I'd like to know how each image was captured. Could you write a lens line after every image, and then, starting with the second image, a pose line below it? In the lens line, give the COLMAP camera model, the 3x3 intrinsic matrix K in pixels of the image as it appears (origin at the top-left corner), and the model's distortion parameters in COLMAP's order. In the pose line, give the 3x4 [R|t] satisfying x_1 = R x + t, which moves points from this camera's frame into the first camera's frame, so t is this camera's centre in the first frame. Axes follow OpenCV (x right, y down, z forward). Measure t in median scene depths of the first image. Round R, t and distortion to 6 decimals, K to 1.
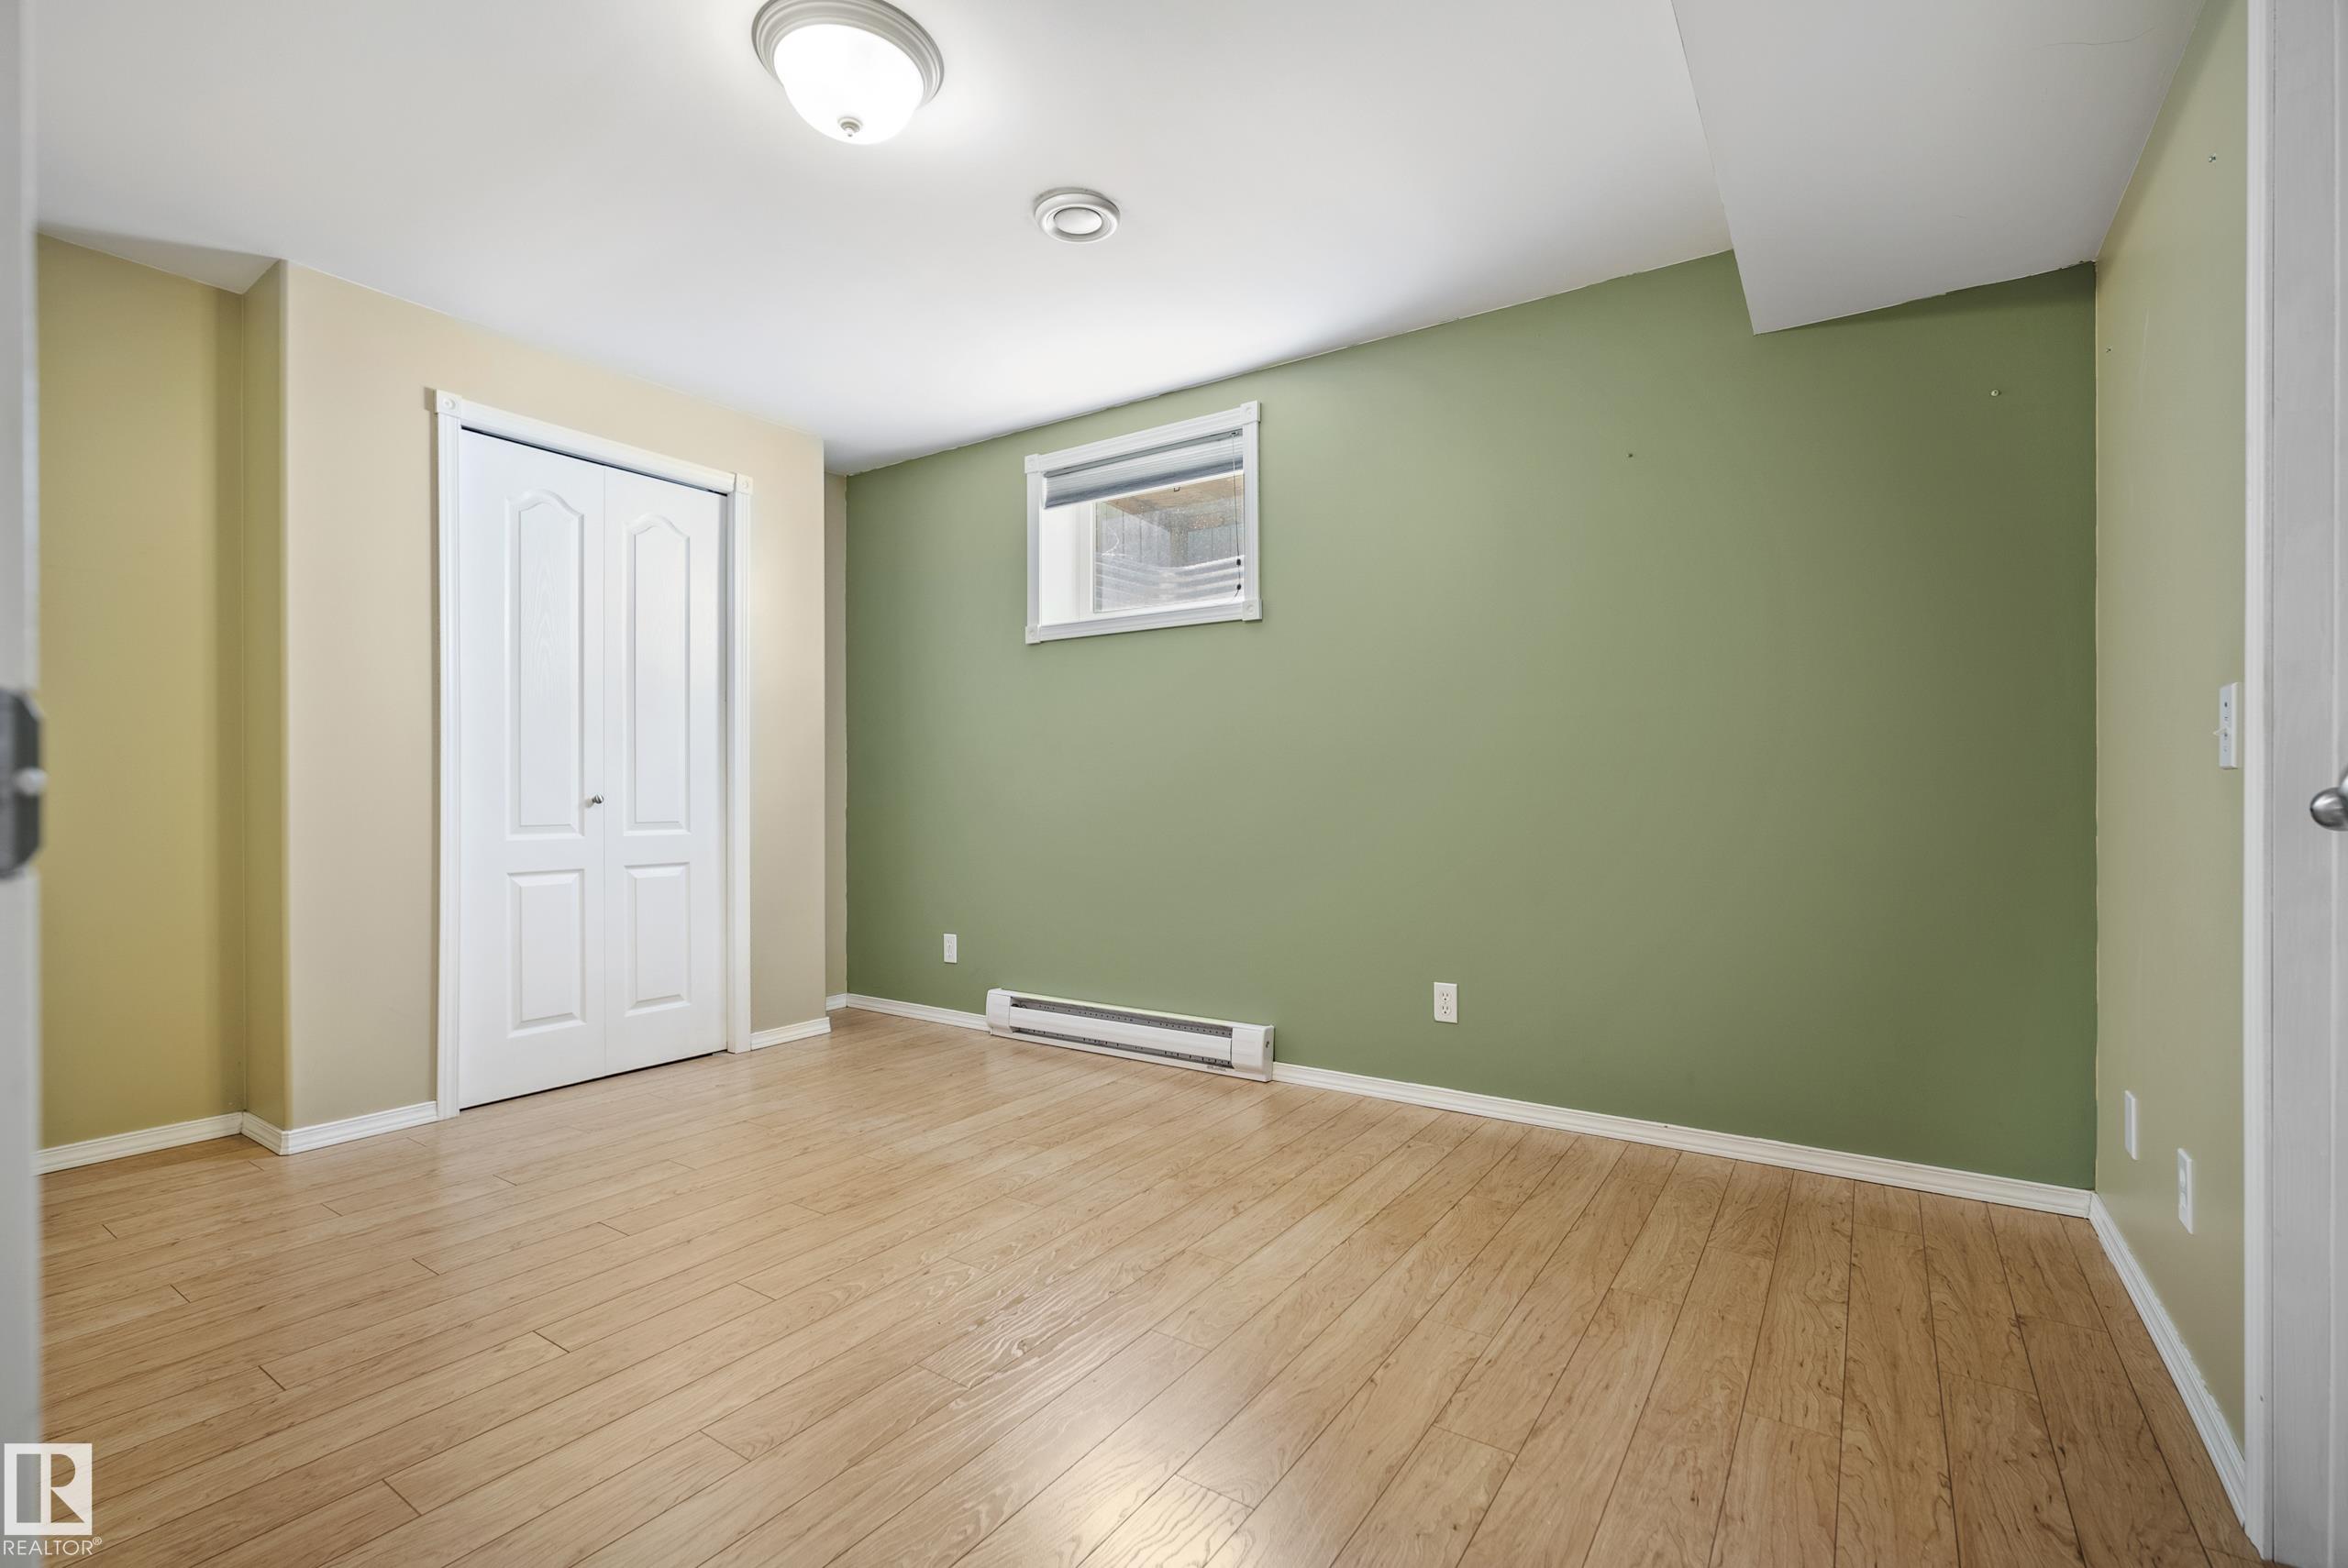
lens RADIAL K [[1041.1, 0, 1169.6], [0, 1041.1, 784.9], [0, 0, 1]] dist [-0.014285, 0.004668]
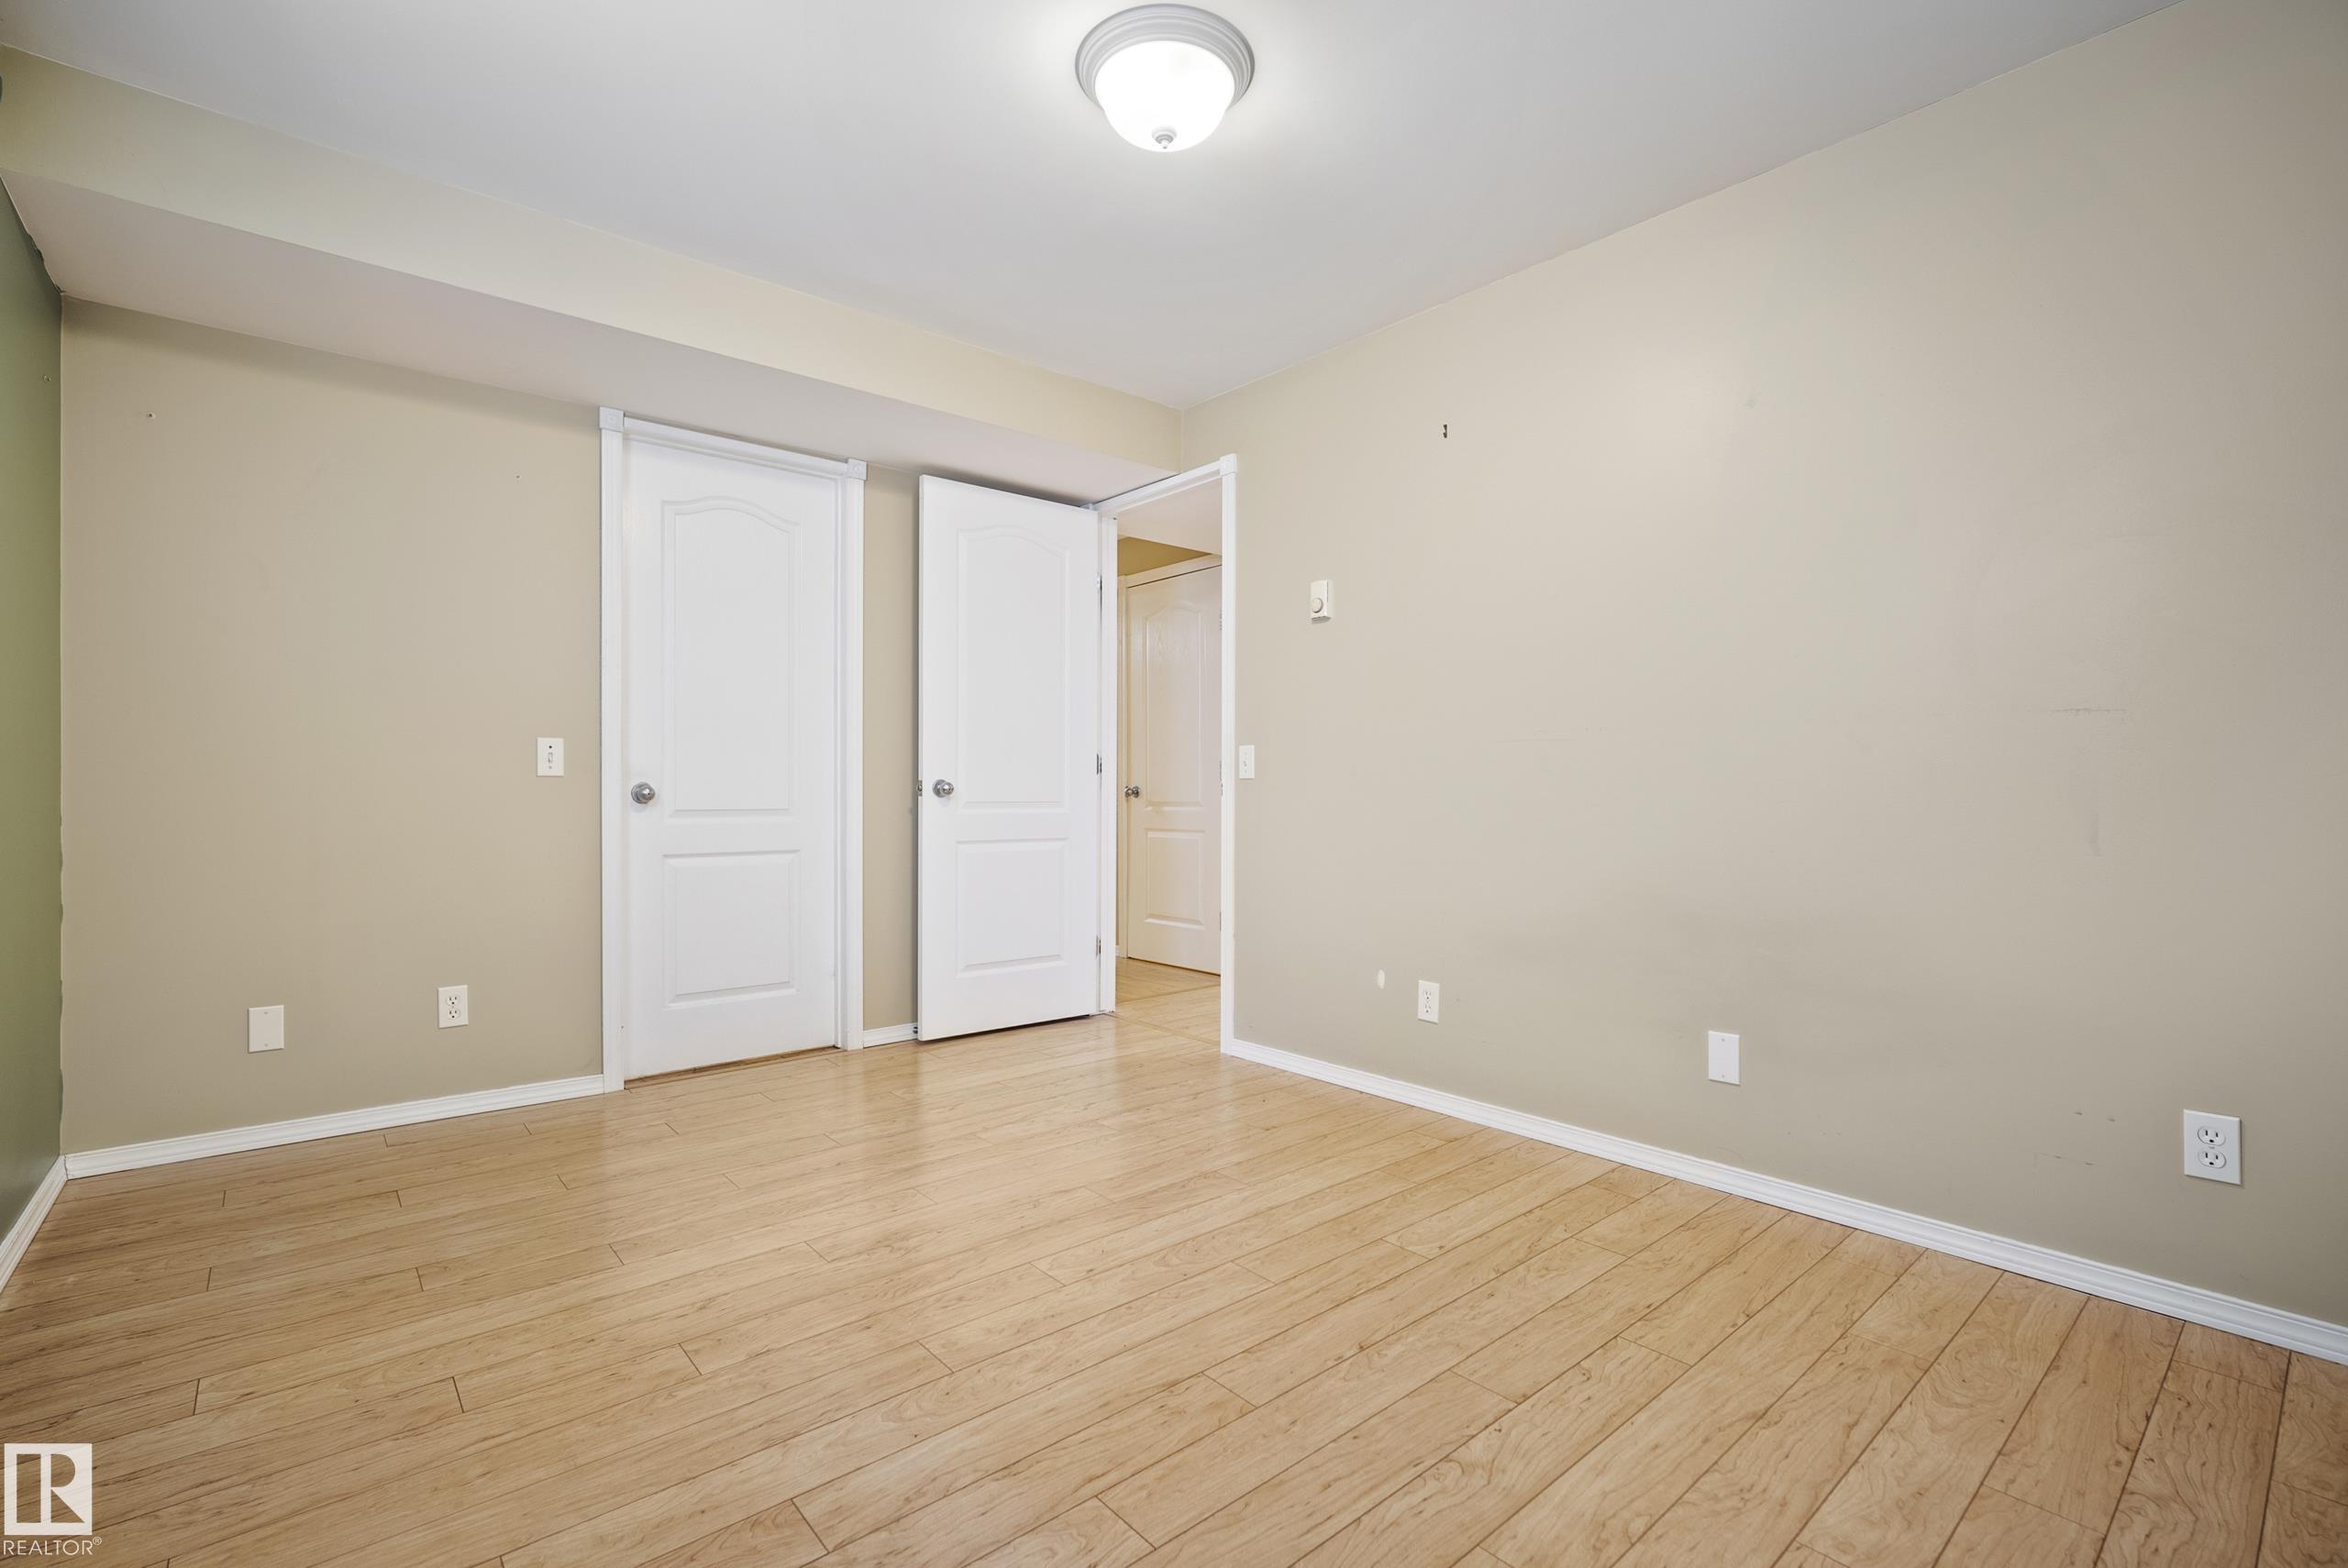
lens RADIAL K [[1041.1, 0, 1169.6], [0, 1041.1, 784.9], [0, 0, 1]] dist [-0.014285, 0.004668]
pose [[-0.963572, 0.000529, 0.267447, -0.551739], [-0.003496, 0.999888, -0.014573, 0.019648], [-0.267425, -0.014977, -0.963462, 1.869719]]
